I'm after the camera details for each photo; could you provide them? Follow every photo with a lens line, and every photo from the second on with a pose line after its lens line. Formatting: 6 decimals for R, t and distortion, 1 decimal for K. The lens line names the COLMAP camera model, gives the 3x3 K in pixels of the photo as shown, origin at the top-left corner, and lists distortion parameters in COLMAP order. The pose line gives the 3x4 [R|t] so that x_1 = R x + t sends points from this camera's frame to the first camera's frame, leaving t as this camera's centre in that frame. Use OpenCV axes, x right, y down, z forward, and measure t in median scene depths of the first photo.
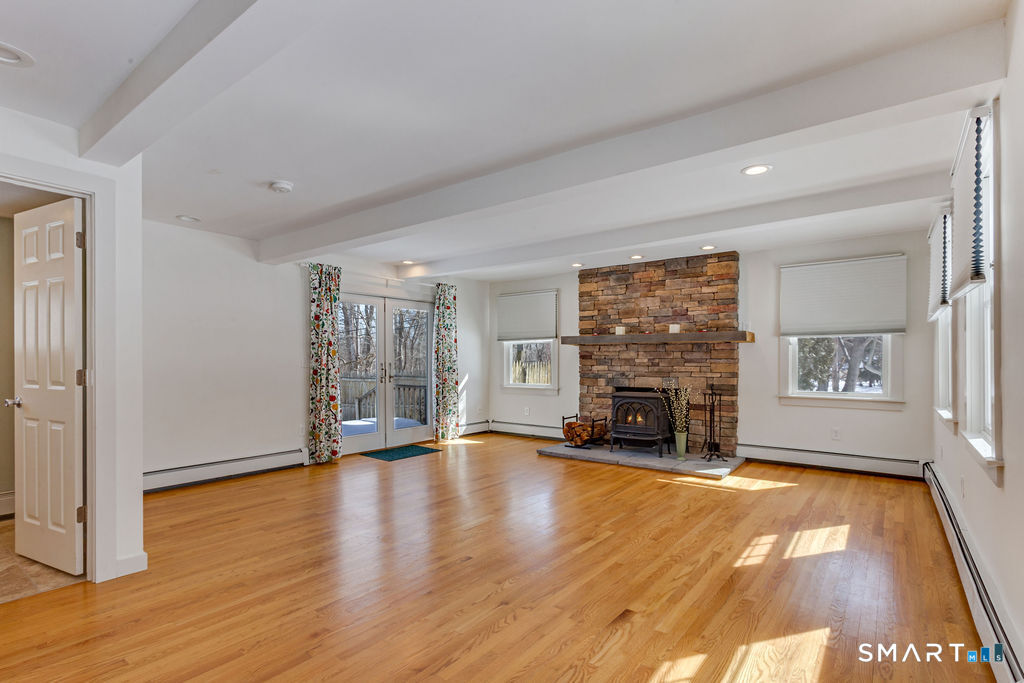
lens RADIAL K [[504.0, 0, 506.0], [0, 504.0, 360.9], [0, 0, 1]] dist [-0.001768, -0.000051]
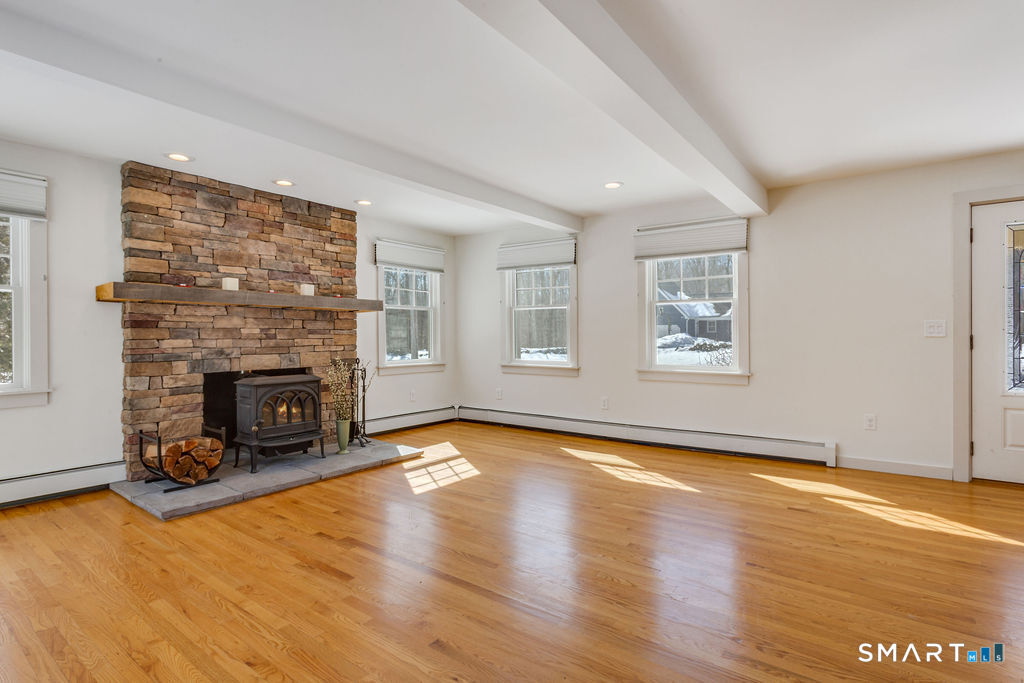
lens RADIAL K [[501.8, 0, 512.0], [0, 501.8, 341.5], [0, 0, 1]] dist [-0.021198, 0.000205]
pose [[0.000472, -0.011109, 0.999938, -0.412600], [0.005366, 0.999924, 0.011106, 0.007761], [-0.999985, 0.005360, 0.000532, 0.651362]]
